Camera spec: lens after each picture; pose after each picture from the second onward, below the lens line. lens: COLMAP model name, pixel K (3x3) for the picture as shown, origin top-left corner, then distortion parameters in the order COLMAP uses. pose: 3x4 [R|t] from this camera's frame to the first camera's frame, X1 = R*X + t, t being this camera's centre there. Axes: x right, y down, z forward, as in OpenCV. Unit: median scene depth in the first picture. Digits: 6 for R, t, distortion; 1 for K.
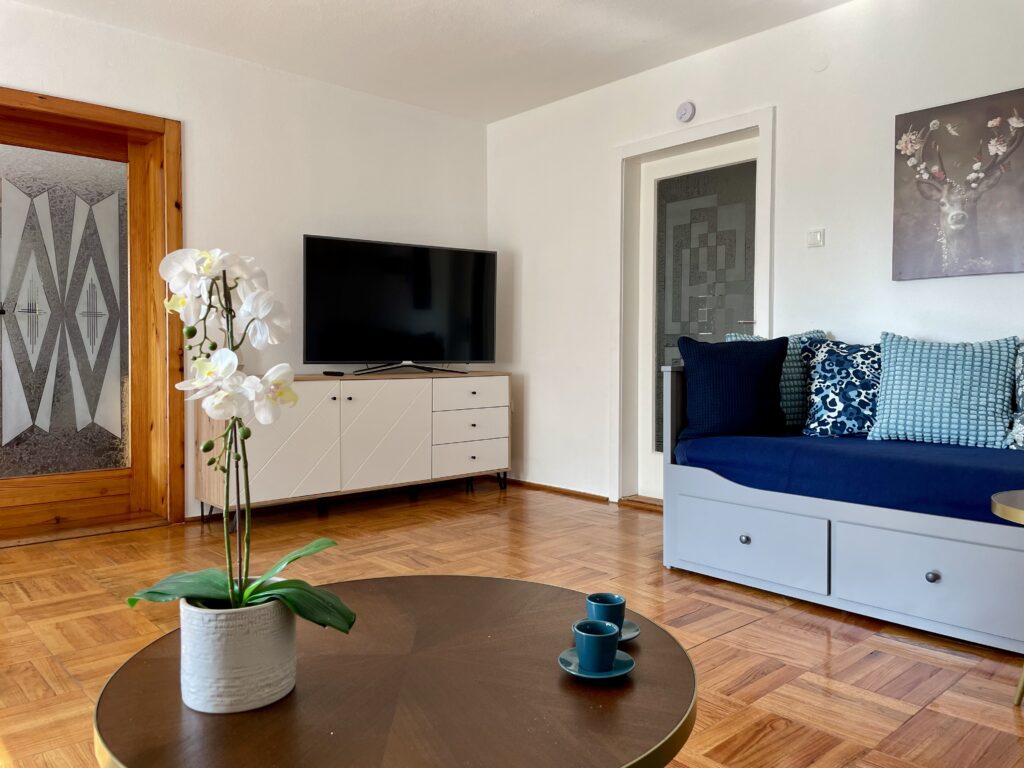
lens RADIAL K [[774.7, 0, 510.0], [0, 774.7, 380.9], [0, 0, 1]] dist [0.045593, -0.040438]
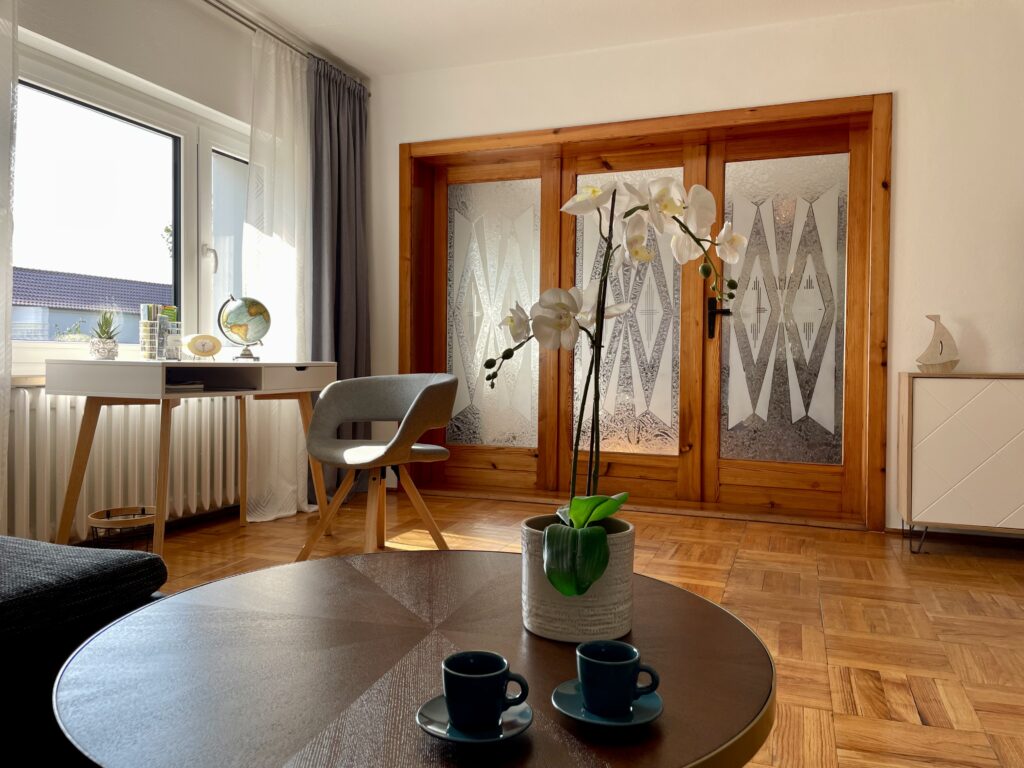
lens RADIAL K [[774.7, 0, 509.0], [0, 774.7, 384.4], [0, 0, 1]] dist [0.045593, -0.040438]
pose [[0.457273, 0.027373, -0.888905, 0.194788], [-0.040369, 0.999135, 0.010001, 0.018063], [0.888410, 0.031311, 0.457982, 0.191494]]
